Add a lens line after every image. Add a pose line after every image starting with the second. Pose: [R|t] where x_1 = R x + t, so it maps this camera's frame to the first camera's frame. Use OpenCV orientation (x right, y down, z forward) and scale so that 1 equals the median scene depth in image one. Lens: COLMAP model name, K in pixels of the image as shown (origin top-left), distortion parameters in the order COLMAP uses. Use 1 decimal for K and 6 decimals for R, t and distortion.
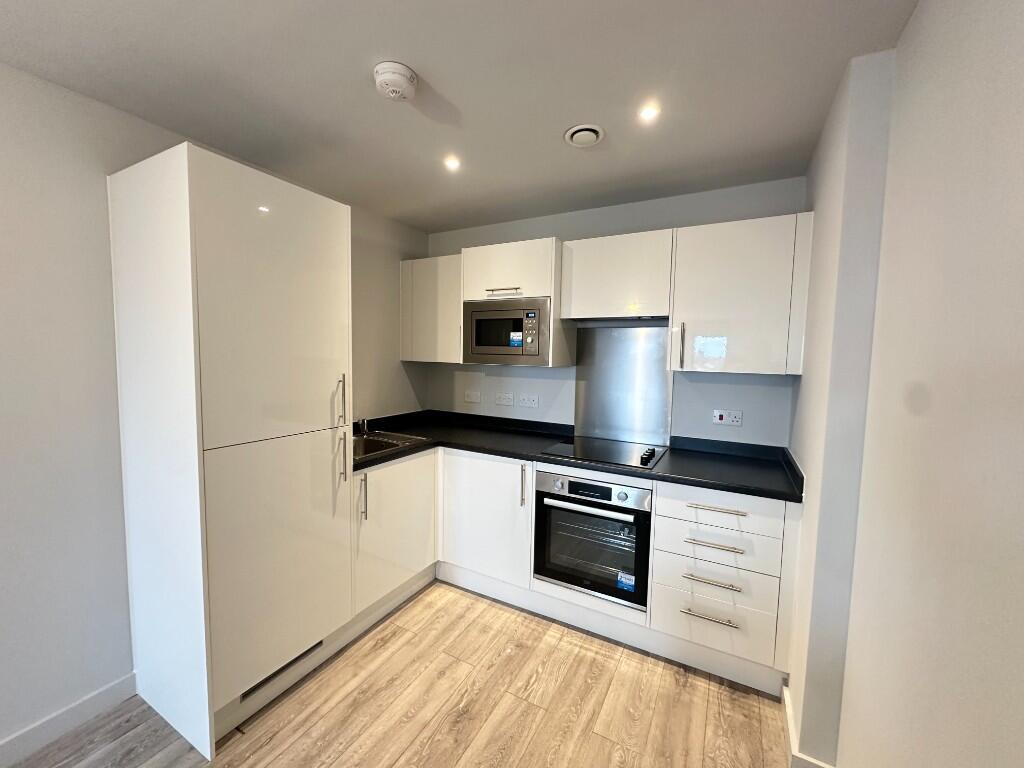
lens RADIAL K [[406.1, 0, 517.4], [0, 406.1, 379.6], [0, 0, 1]] dist [-0.007007, 0.001107]
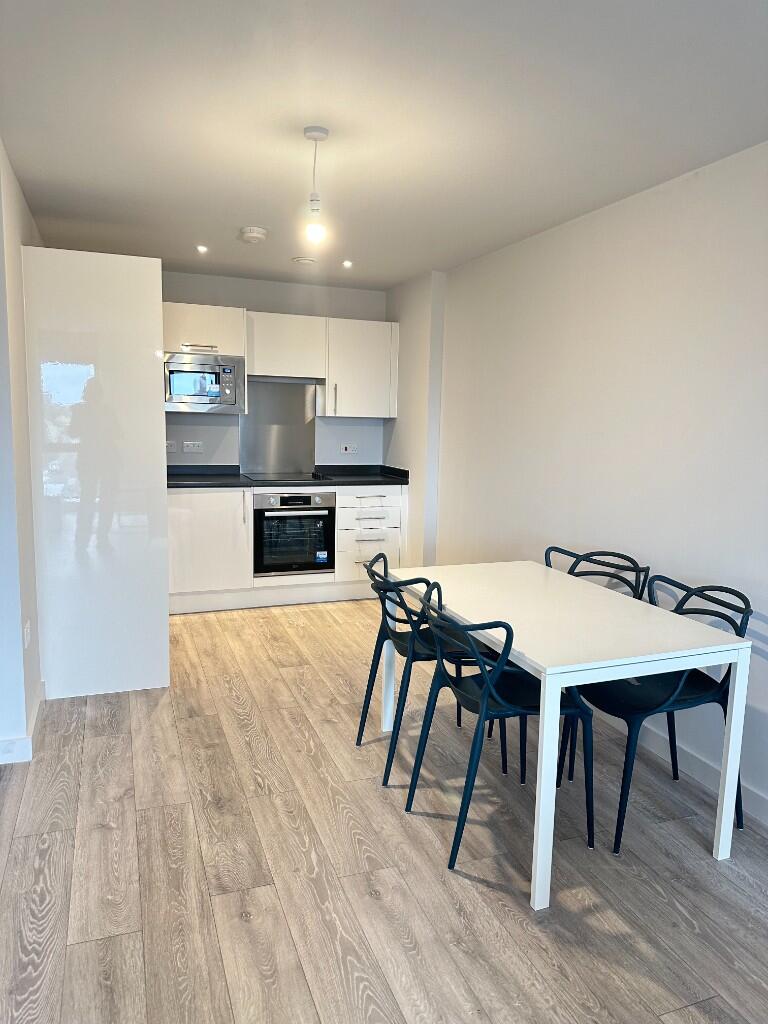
lens RADIAL K [[714.9, 0, 386.7], [0, 714.9, 516.3], [0, 0, 1]] dist [0.052647, -0.064974]
pose [[0.656345, -0.112309, 0.746054, -1.416389], [0.041059, 0.992710, 0.113319, 0.052409], [-0.753342, -0.043744, 0.656172, -0.847791]]
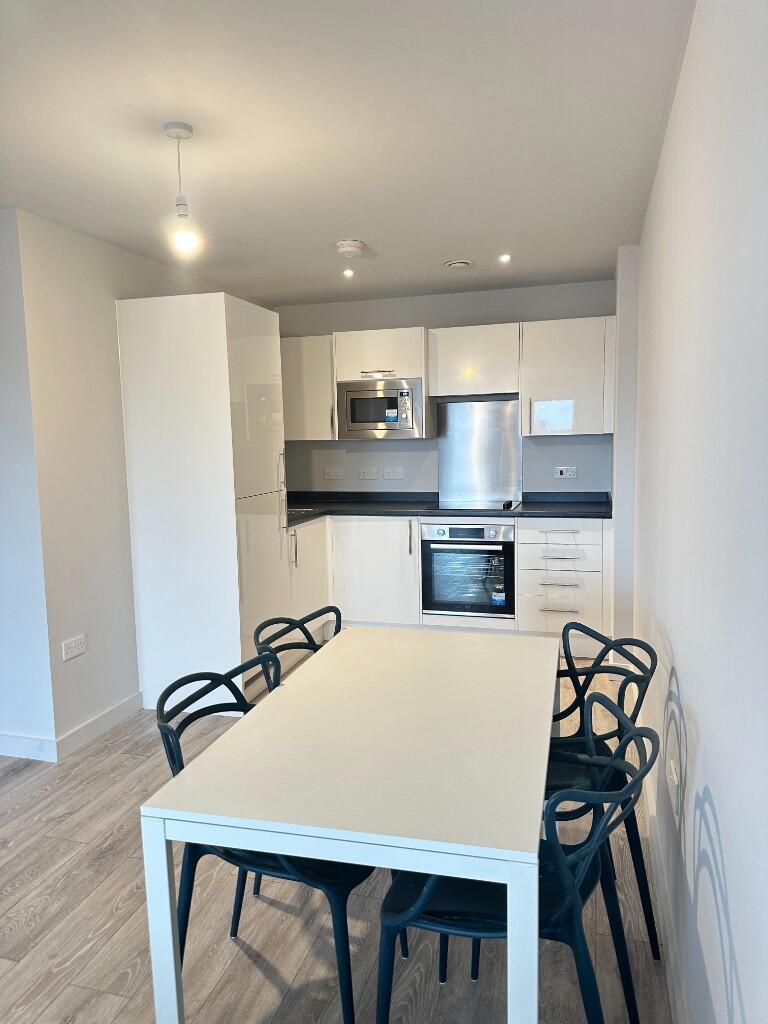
lens RADIAL K [[714.9, 0, 389.3], [0, 714.9, 512.7], [0, 0, 1]] dist [0.052647, -0.064974]
pose [[0.975014, -0.065370, 0.212305, -0.502326], [0.056038, 0.997192, 0.049686, 0.080411], [-0.214957, -0.036548, 0.975939, -1.072399]]
